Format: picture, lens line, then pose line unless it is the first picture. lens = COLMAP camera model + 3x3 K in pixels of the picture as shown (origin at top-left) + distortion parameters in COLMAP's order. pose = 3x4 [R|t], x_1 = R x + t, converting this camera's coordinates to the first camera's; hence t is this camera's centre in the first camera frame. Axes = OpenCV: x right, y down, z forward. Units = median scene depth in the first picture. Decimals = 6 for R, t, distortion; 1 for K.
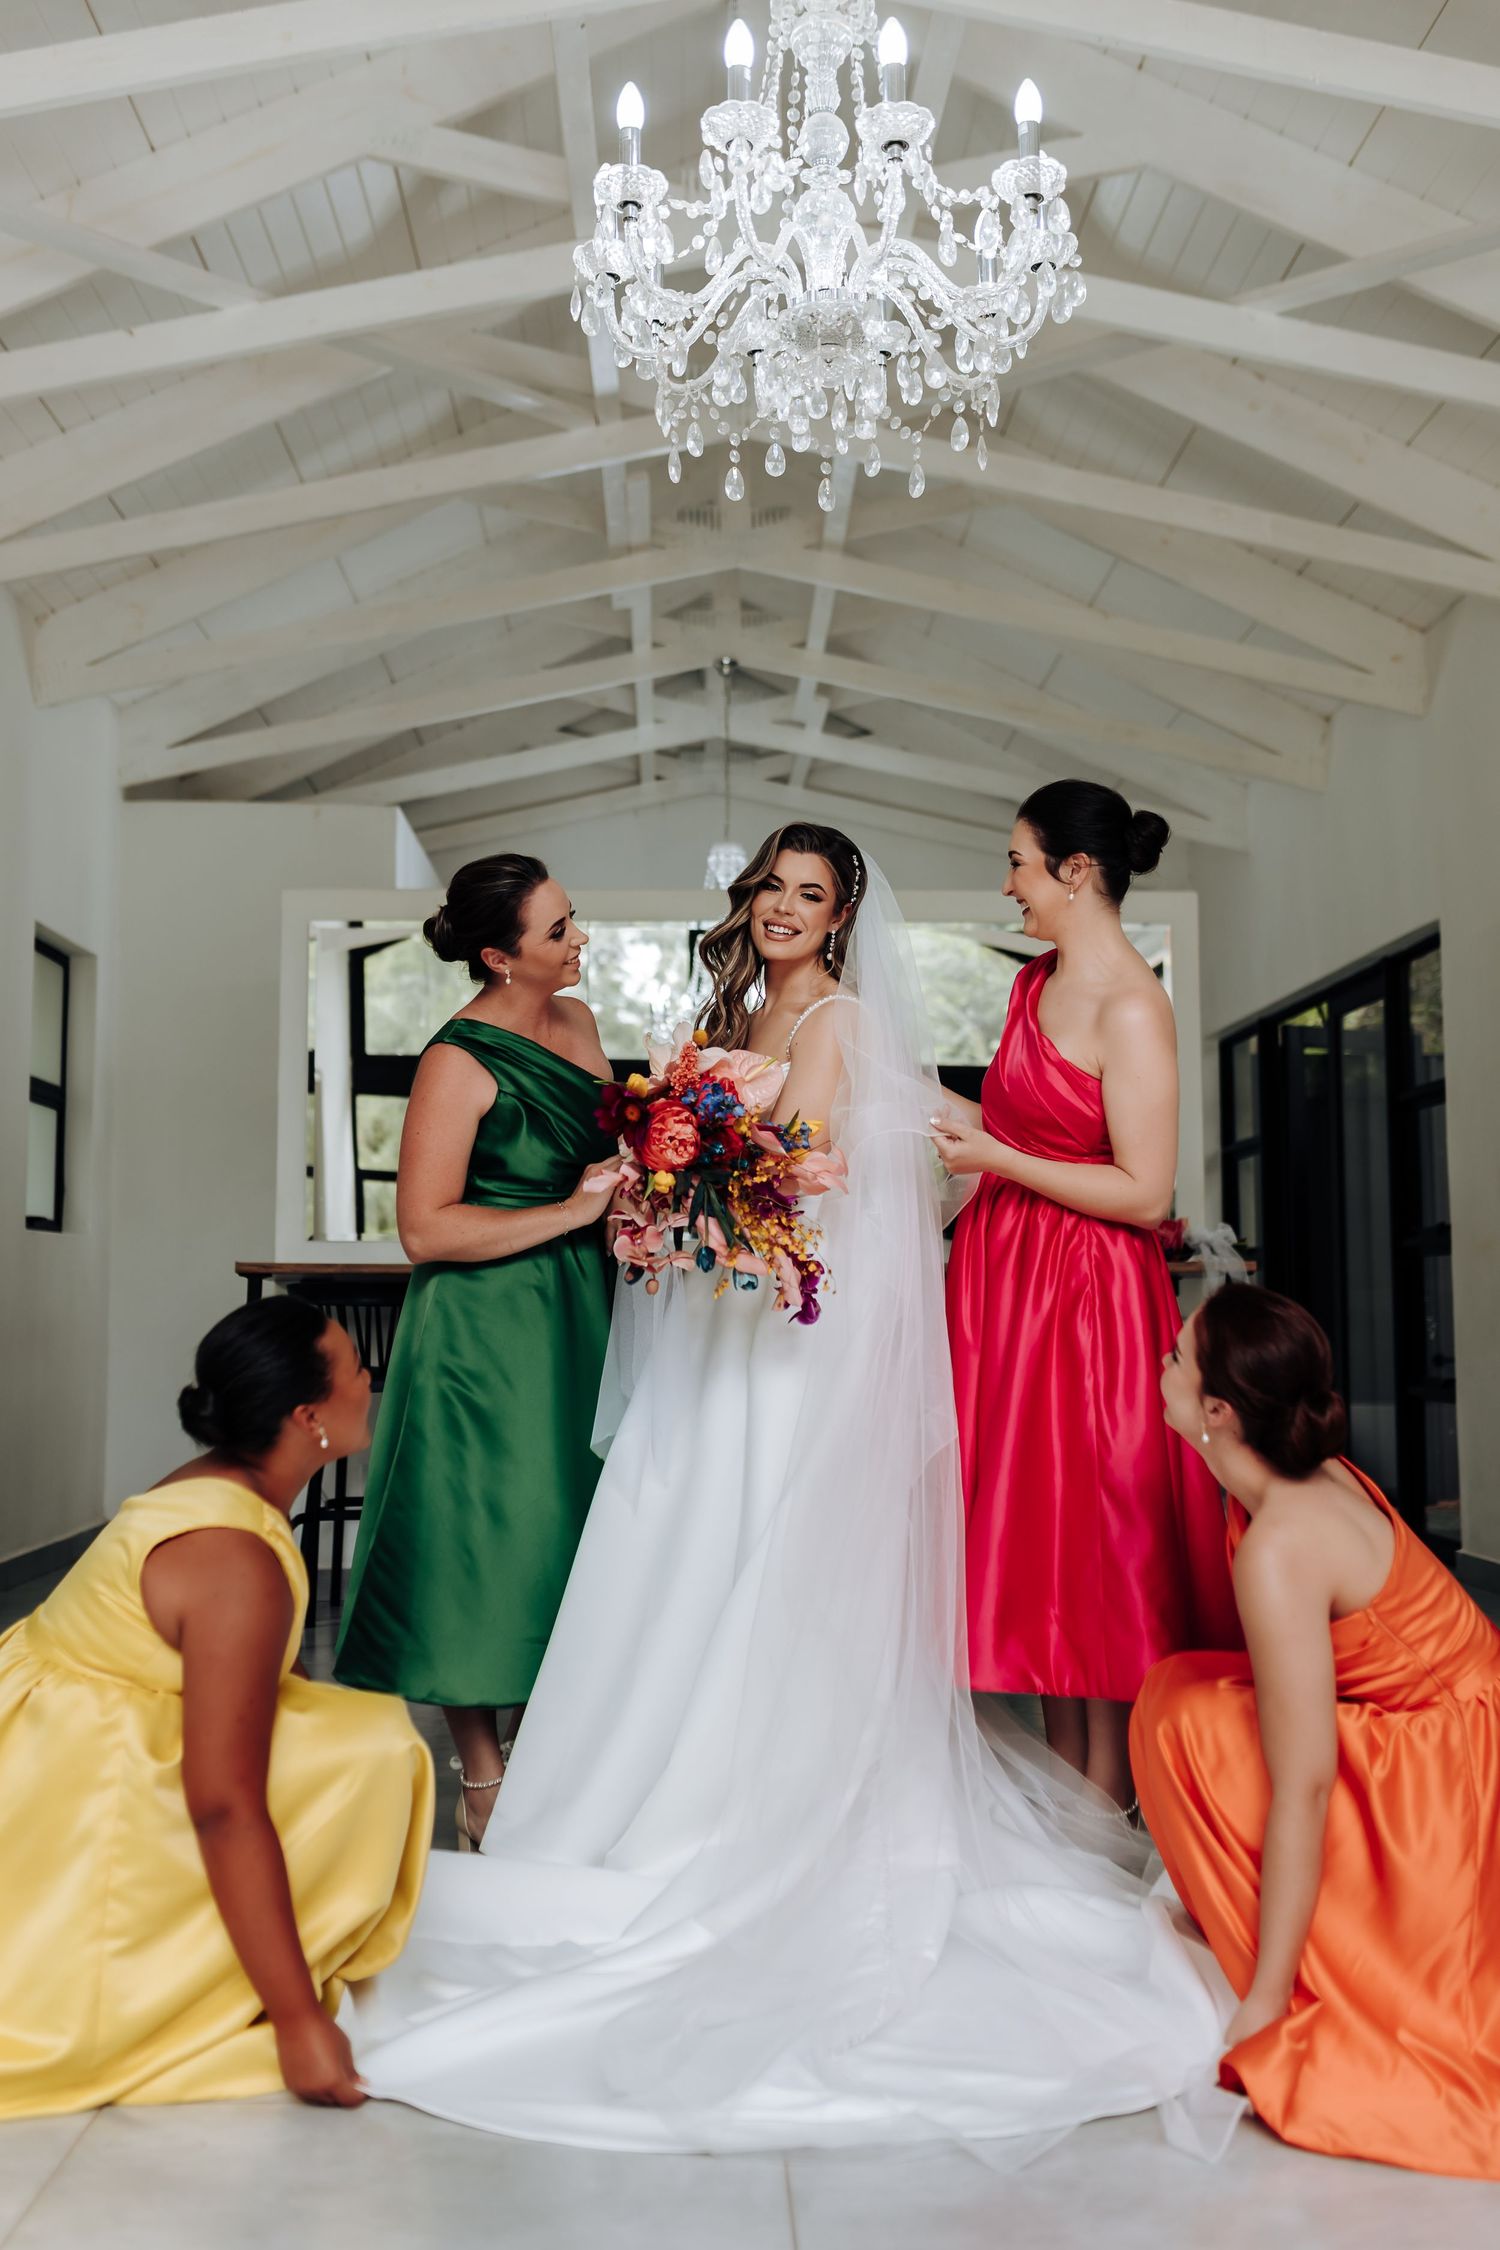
lens RADIAL K [[2333.3, 0, 748.1], [0, 2333.3, 1092.9], [0, 0, 1]] dist [0.006808, 0.000000]
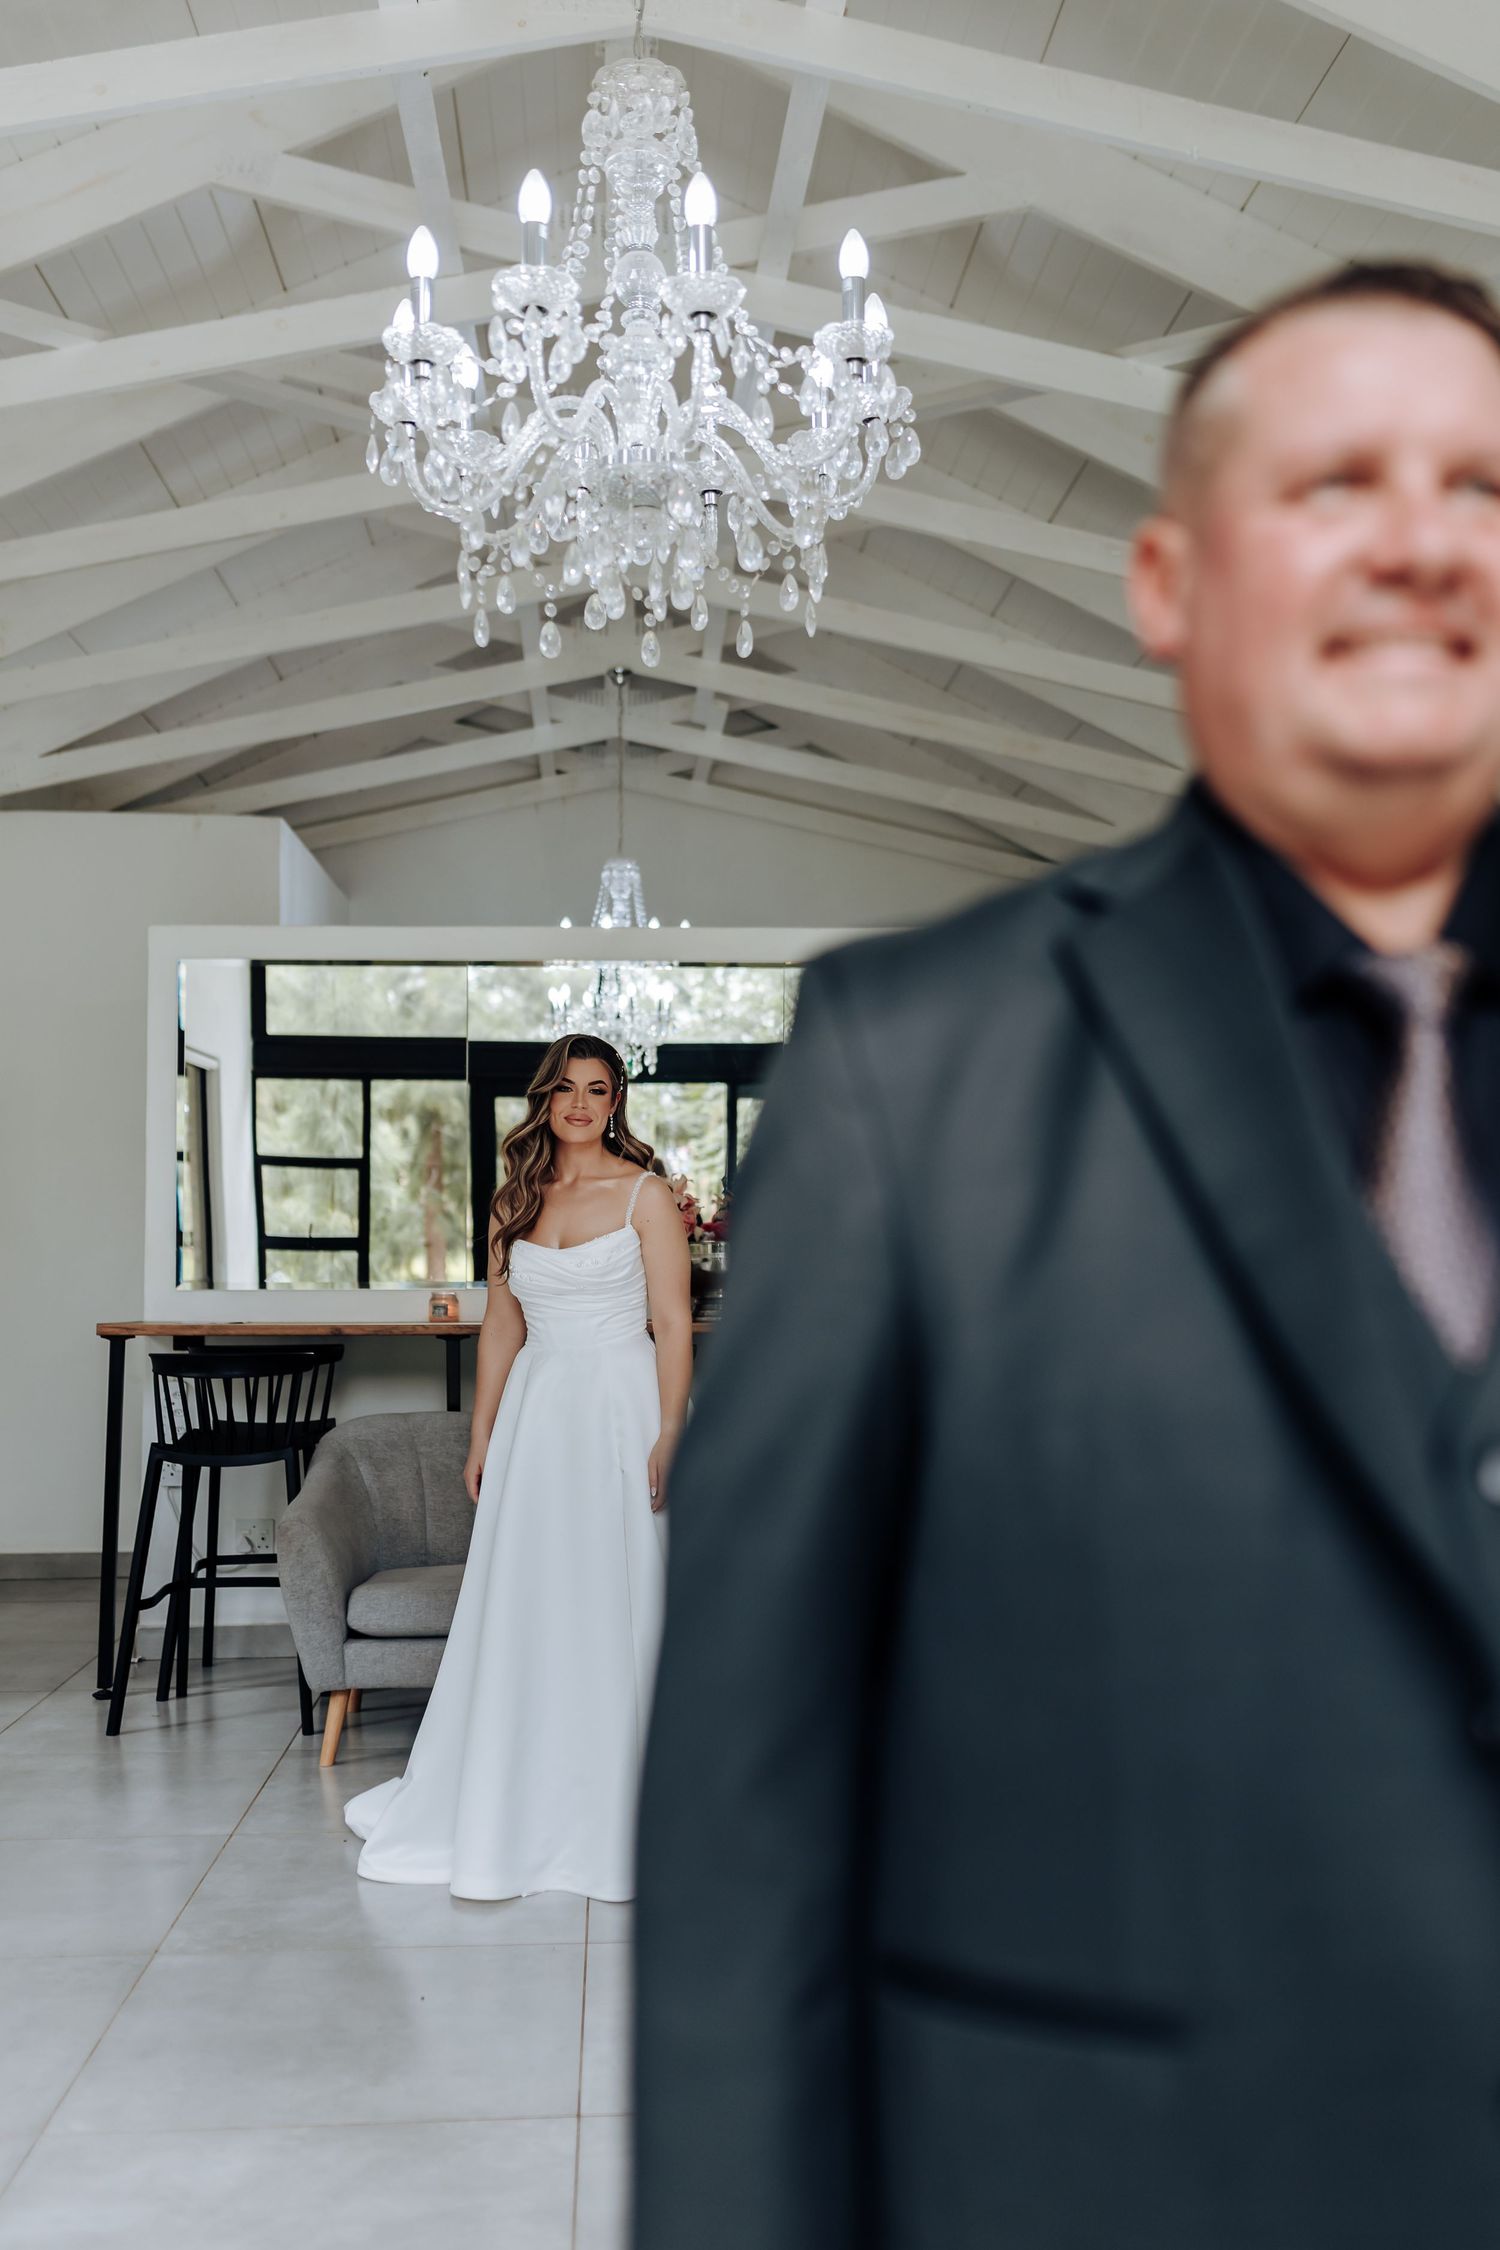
lens RADIAL K [[2333.3, 0, 747.8], [0, 2333.3, 1124.2], [0, 0, 1]] dist [0.006808, 0.000000]
pose [[0.999587, 0.000922, 0.028712, 0.017244], [-0.002129, 0.999113, 0.042064, -0.039543], [-0.028648, -0.042108, 0.998702, 0.021192]]
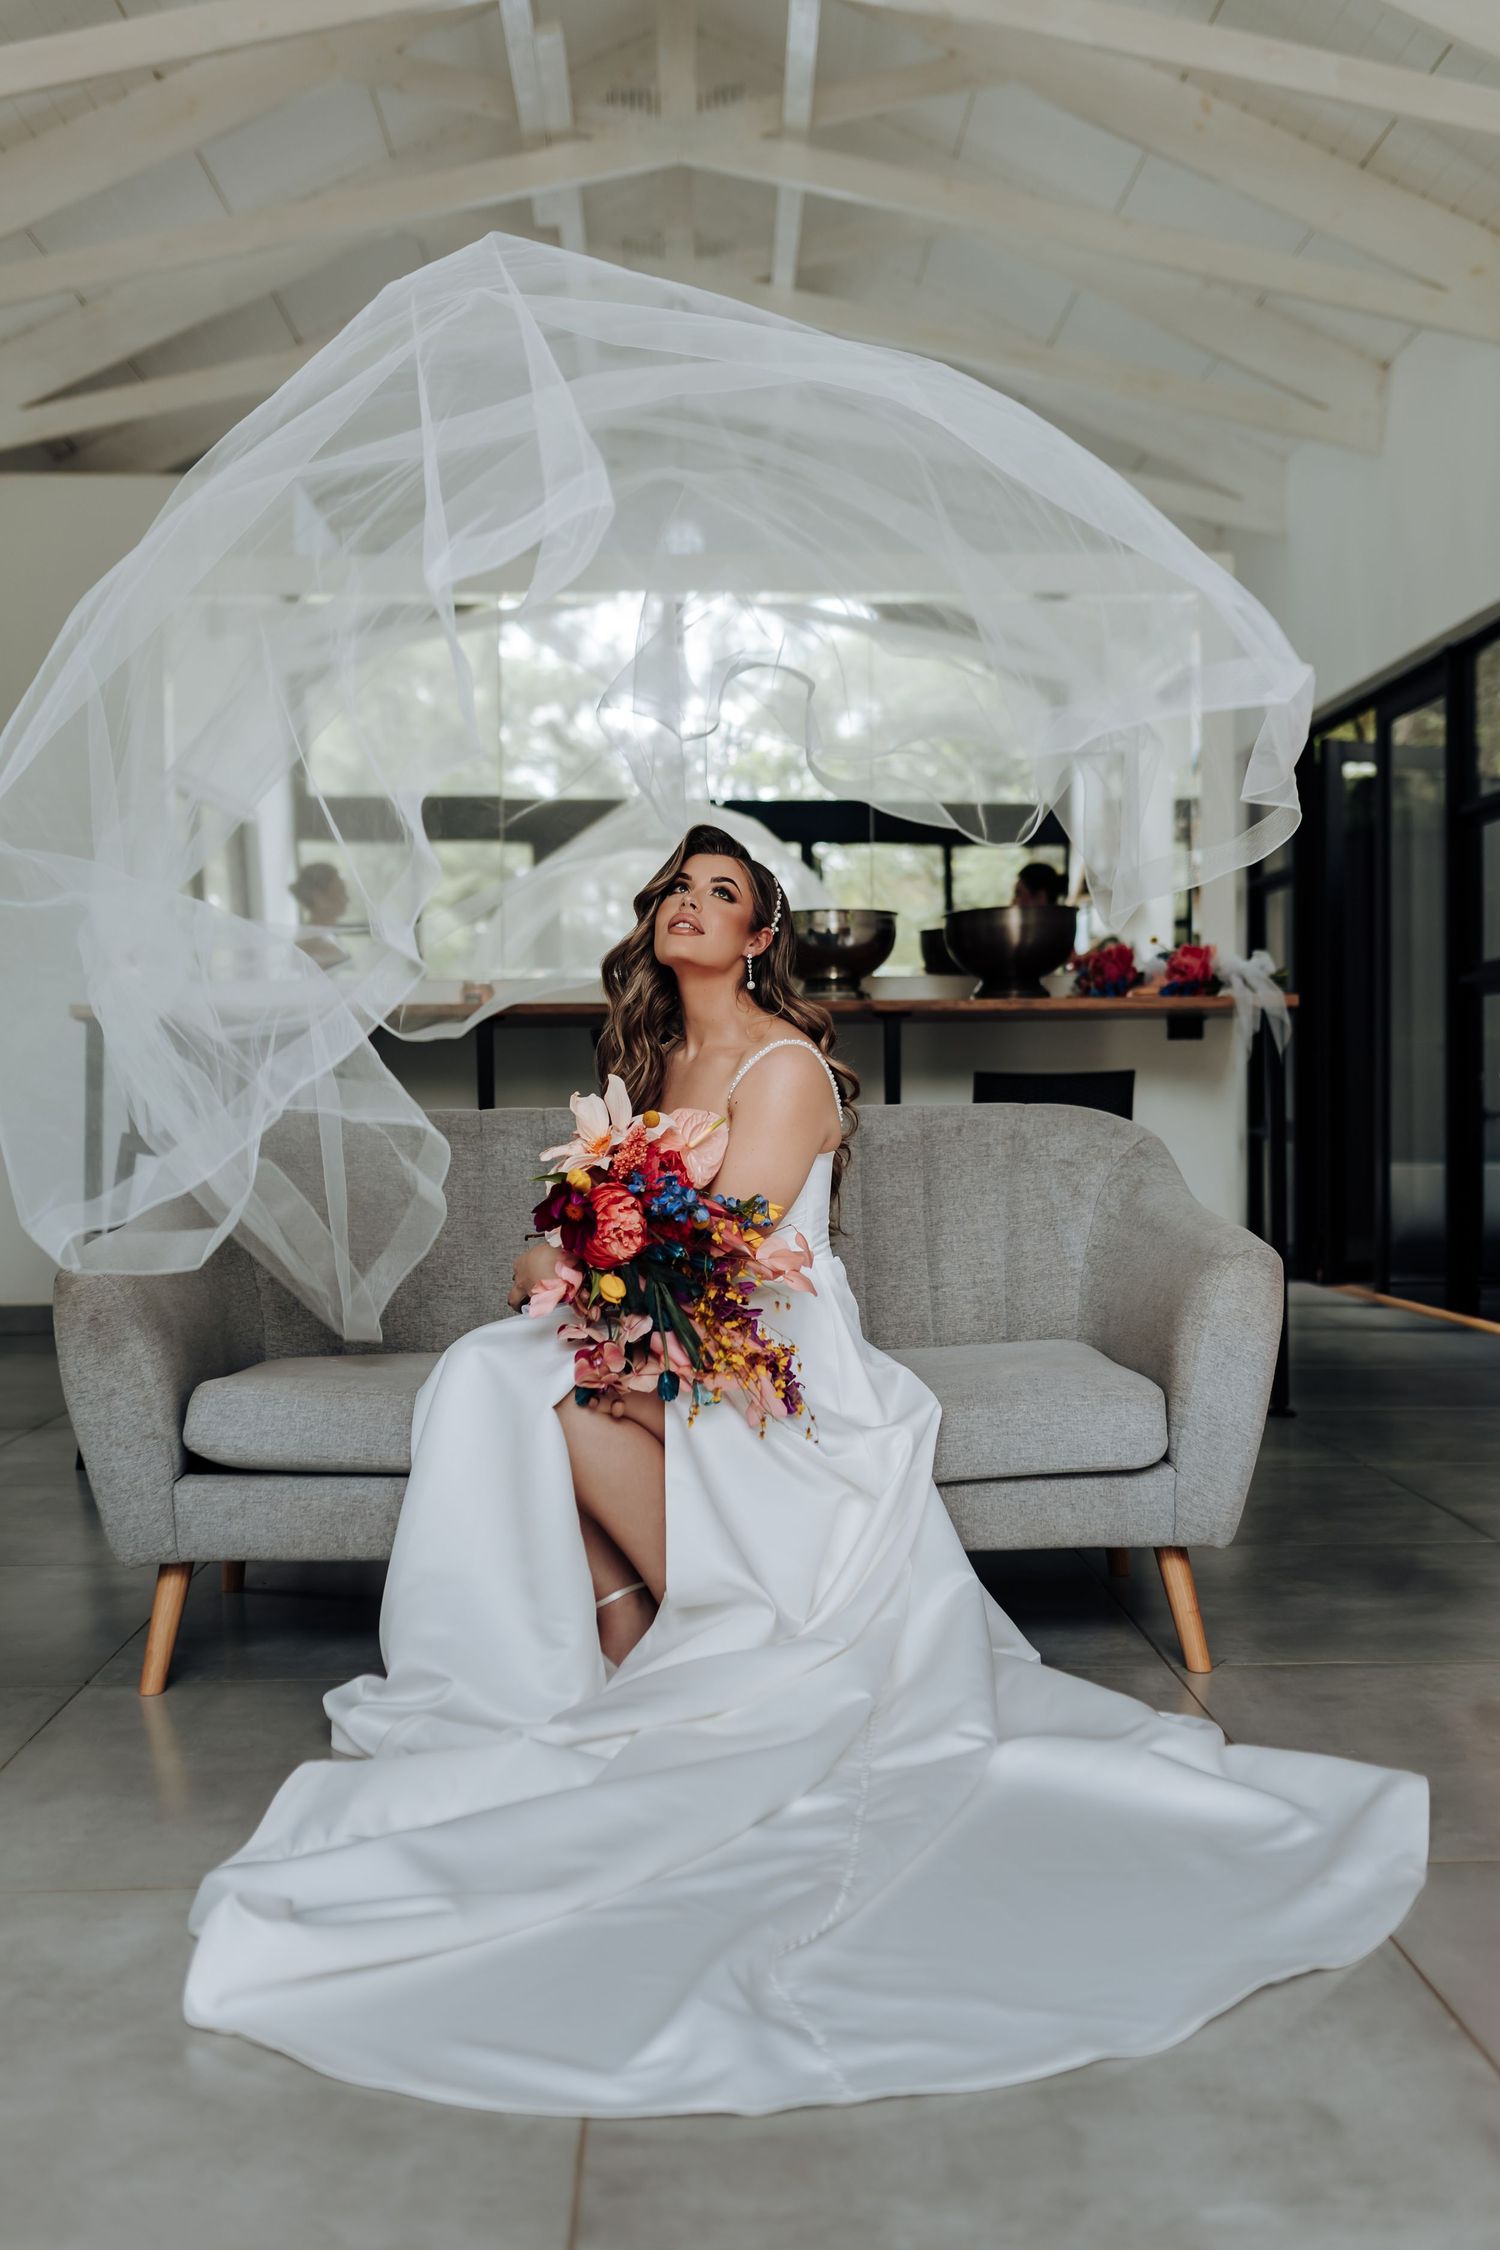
lens RADIAL K [[2333.3, 0, 753.1], [0, 2333.3, 1118.1], [0, 0, 1]] dist [0.006808, 0.000000]
pose [[0.999976, -0.006806, -0.001203, 0.018389], [0.006898, 0.993565, 0.113051, 0.015739], [0.000425, -0.113057, 0.993588, 0.132335]]
